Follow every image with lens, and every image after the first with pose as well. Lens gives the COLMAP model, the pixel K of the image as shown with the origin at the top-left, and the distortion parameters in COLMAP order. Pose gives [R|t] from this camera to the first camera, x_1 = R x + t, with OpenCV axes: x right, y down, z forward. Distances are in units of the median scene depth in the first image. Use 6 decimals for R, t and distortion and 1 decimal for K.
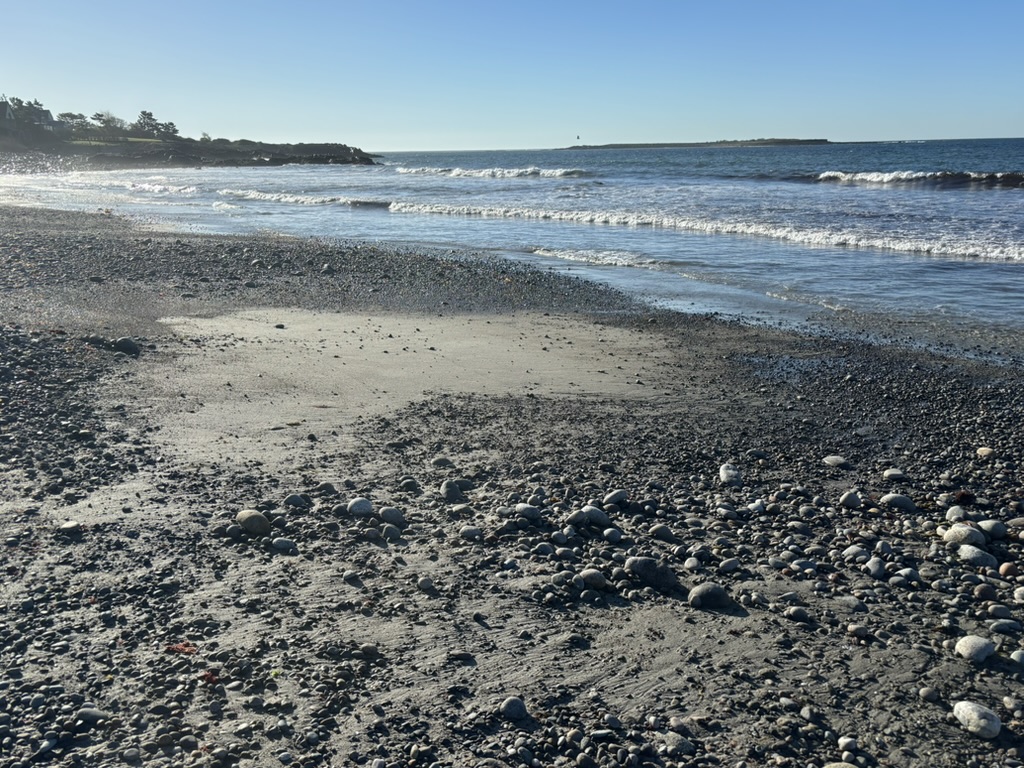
lens RADIAL K [[830.0, 0, 512.0], [0, 830.0, 384.0], [0, 0, 1]] dist [0.047264, -0.052989]
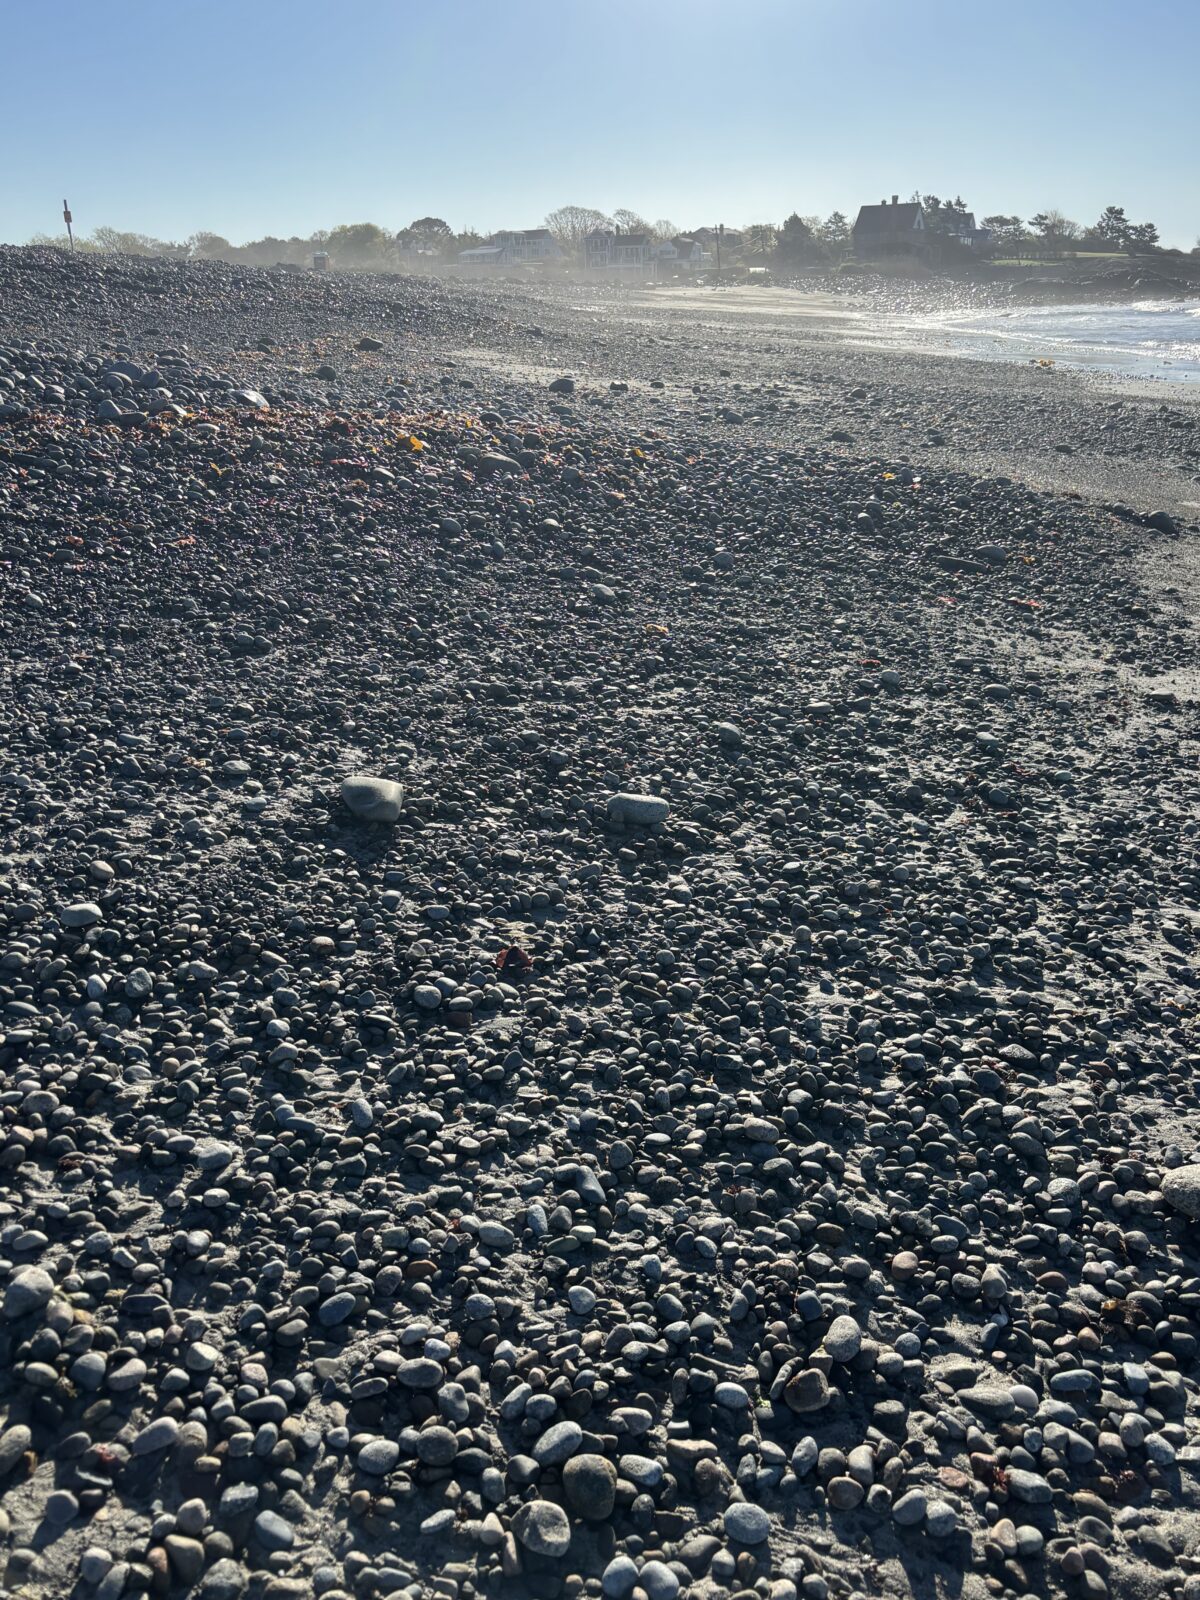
lens RADIAL K [[1296.9, 0, 600.0], [0, 1296.9, 800.0], [0, 0, 1]] dist [0.047264, -0.052989]
pose [[0.739908, 0.238239, -0.629109, -0.060842], [-0.166822, 0.970959, 0.171493, 0.083610], [0.651695, -0.021940, 0.758164, -0.196231]]
